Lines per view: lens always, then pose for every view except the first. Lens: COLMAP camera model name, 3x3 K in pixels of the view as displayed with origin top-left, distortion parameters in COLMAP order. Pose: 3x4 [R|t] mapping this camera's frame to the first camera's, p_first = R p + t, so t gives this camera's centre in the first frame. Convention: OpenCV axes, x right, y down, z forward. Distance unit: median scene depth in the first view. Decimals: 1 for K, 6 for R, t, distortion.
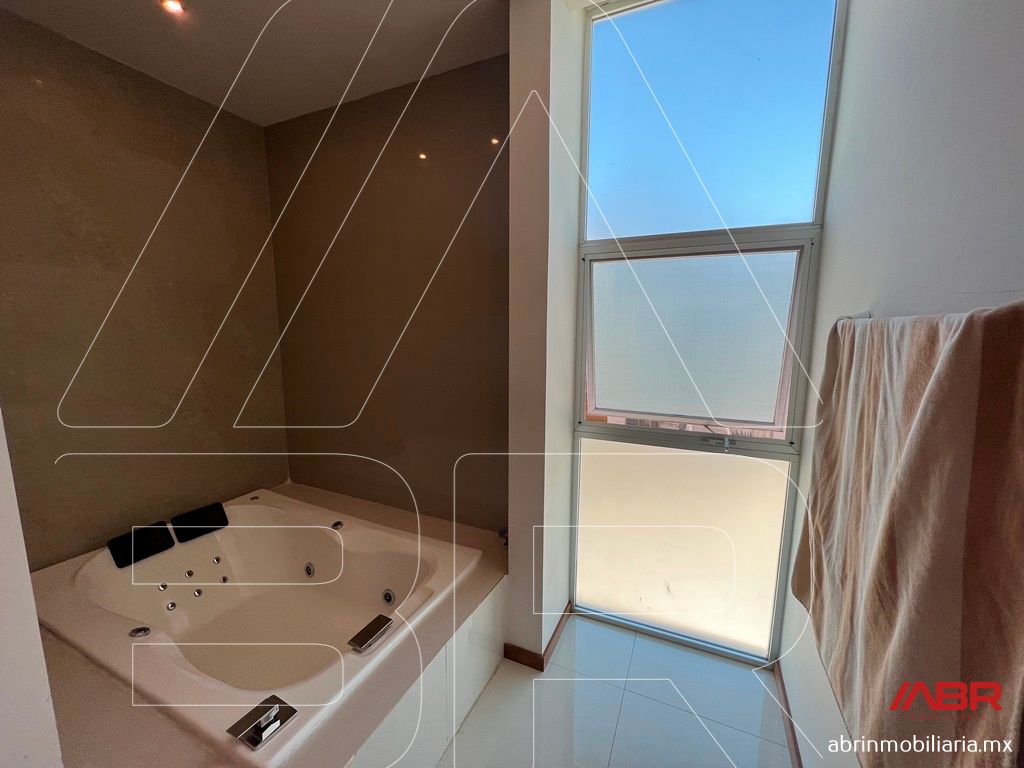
lens RADIAL K [[409.2, 0, 512.0], [0, 409.2, 384.1], [0, 0, 1]] dist [0.001310, -0.000203]
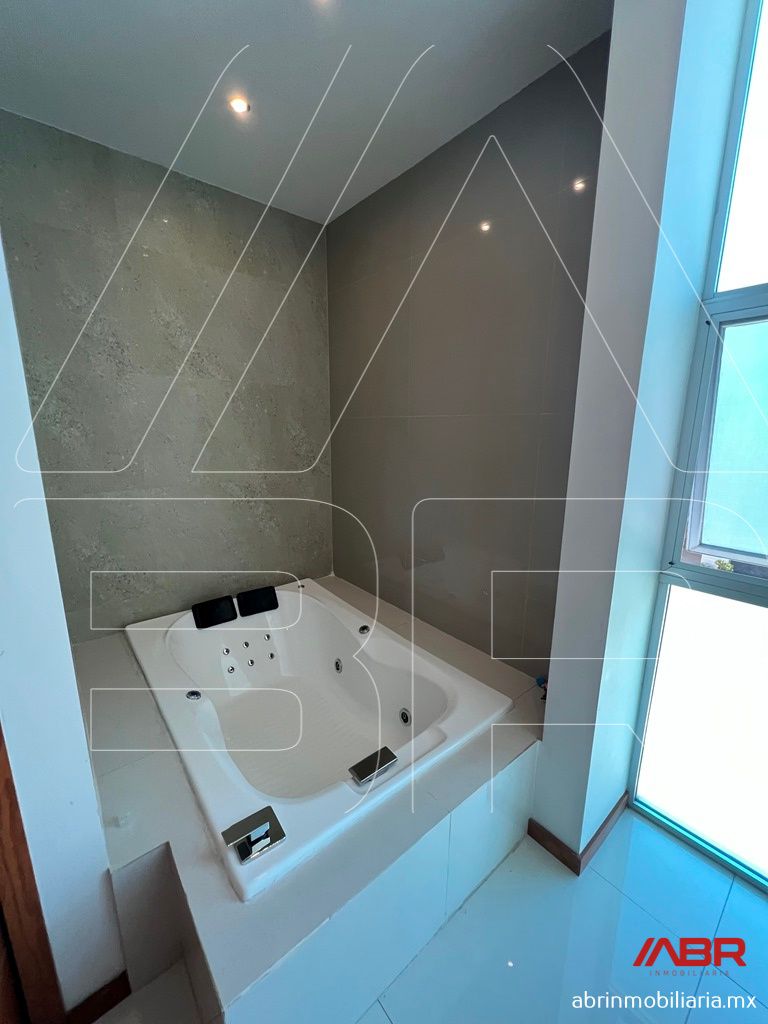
lens RADIAL K [[409.2, 0, 382.2], [0, 409.2, 511.9], [0, 0, 1]] dist [0.001310, -0.000203]
pose [[0.901101, 0.087732, -0.424641, 0.008970], [-0.058650, 0.994978, 0.081109, -0.022540], [0.429625, -0.048182, 0.901721, 0.156523]]
